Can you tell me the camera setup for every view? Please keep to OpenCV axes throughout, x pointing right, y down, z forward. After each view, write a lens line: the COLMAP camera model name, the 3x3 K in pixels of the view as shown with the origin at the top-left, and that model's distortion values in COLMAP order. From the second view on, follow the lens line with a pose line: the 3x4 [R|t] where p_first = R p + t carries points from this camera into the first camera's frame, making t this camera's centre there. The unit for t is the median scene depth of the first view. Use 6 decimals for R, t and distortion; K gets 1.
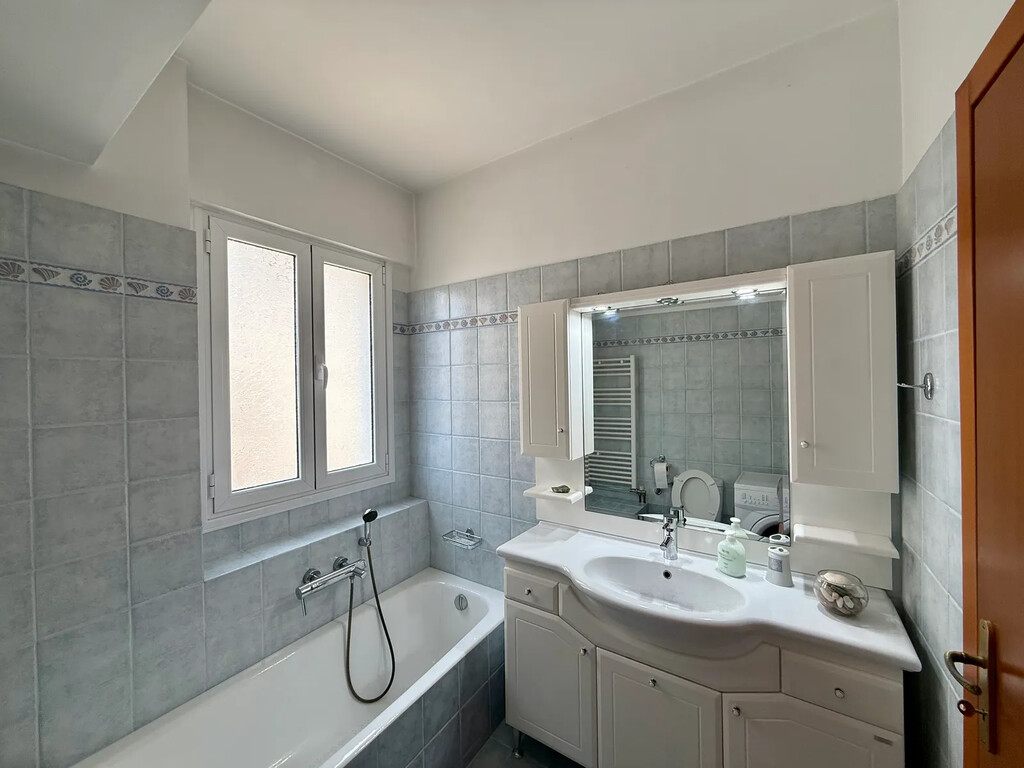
lens RADIAL K [[406.5, 0, 509.3], [0, 406.5, 383.0], [0, 0, 1]] dist [-0.001507, -0.000045]
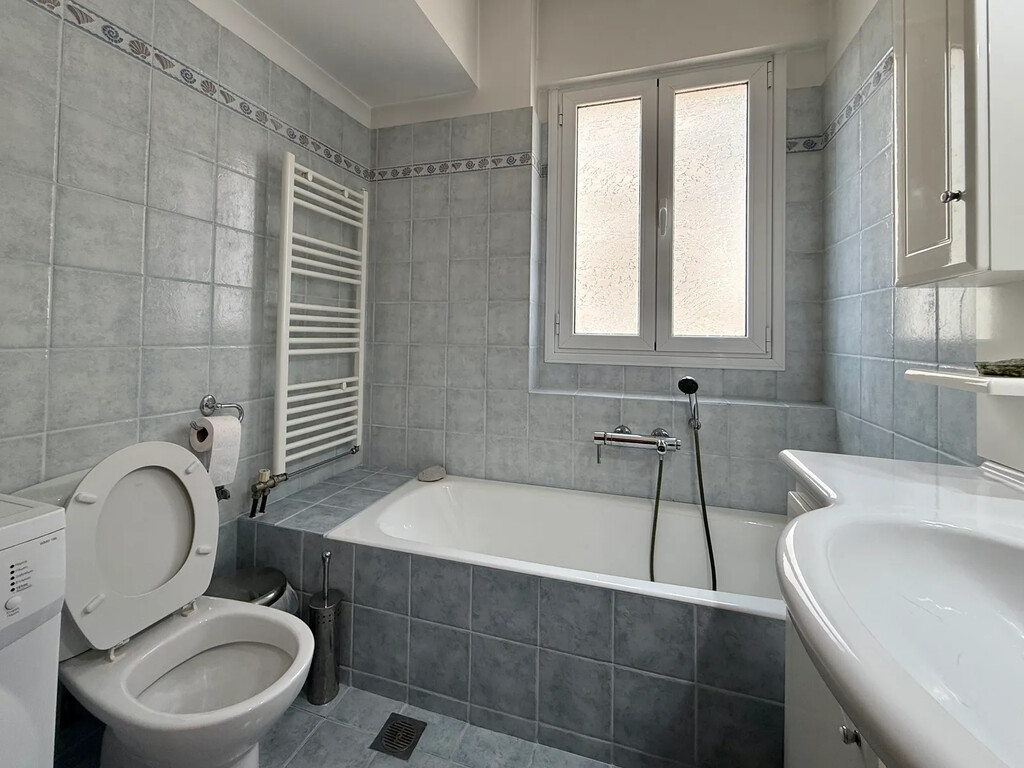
lens RADIAL K [[443.7, 0, 511.0], [0, 443.7, 324.3], [0, 0, 1]] dist [-0.000322, -0.000053]
pose [[0.264856, -0.003258, -0.964282, 0.448126], [-0.024954, 0.999636, -0.010231, 0.268281], [0.963965, 0.026772, 0.264679, 0.528595]]
